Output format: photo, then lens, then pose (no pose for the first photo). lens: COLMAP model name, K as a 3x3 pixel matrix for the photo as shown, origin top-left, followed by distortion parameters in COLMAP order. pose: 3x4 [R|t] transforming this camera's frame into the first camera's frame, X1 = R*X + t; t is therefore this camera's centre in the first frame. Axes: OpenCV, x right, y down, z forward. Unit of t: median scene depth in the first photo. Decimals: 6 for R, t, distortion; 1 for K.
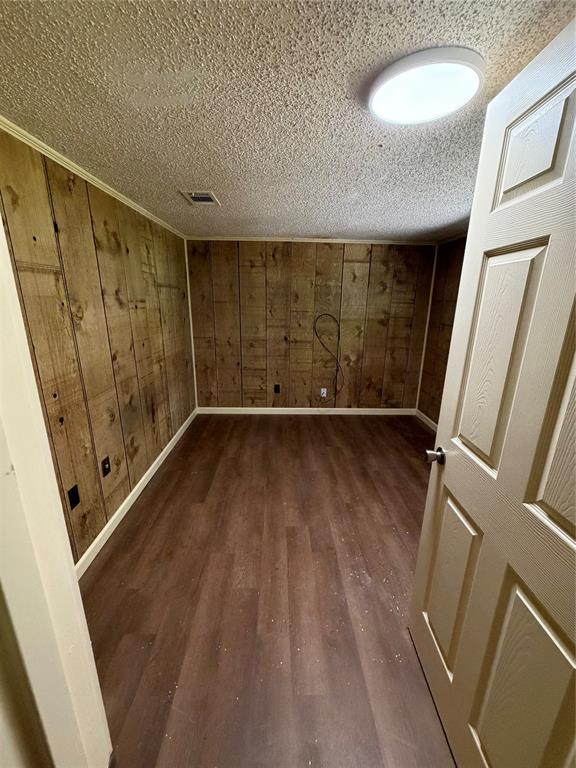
lens RADIAL K [[306.7, 0, 287.4], [0, 306.7, 382.1], [0, 0, 1]] dist [0.001508, -0.000316]
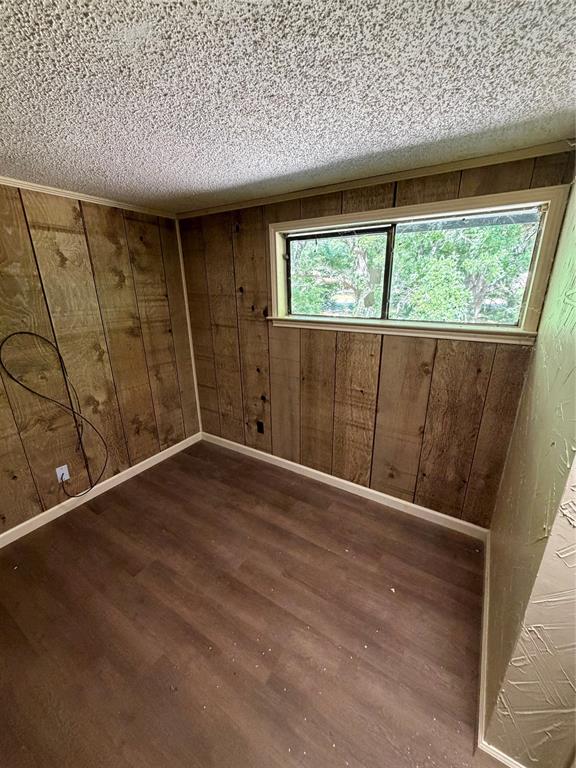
lens RADIAL K [[306.7, 0, 287.4], [0, 306.7, 382.1], [0, 0, 1]] dist [0.001508, -0.000316]
pose [[0.558966, -0.274086, 0.782582, -0.043306], [0.238477, 0.957053, 0.164857, -0.122721], [-0.794157, 0.094479, 0.600323, 0.362060]]
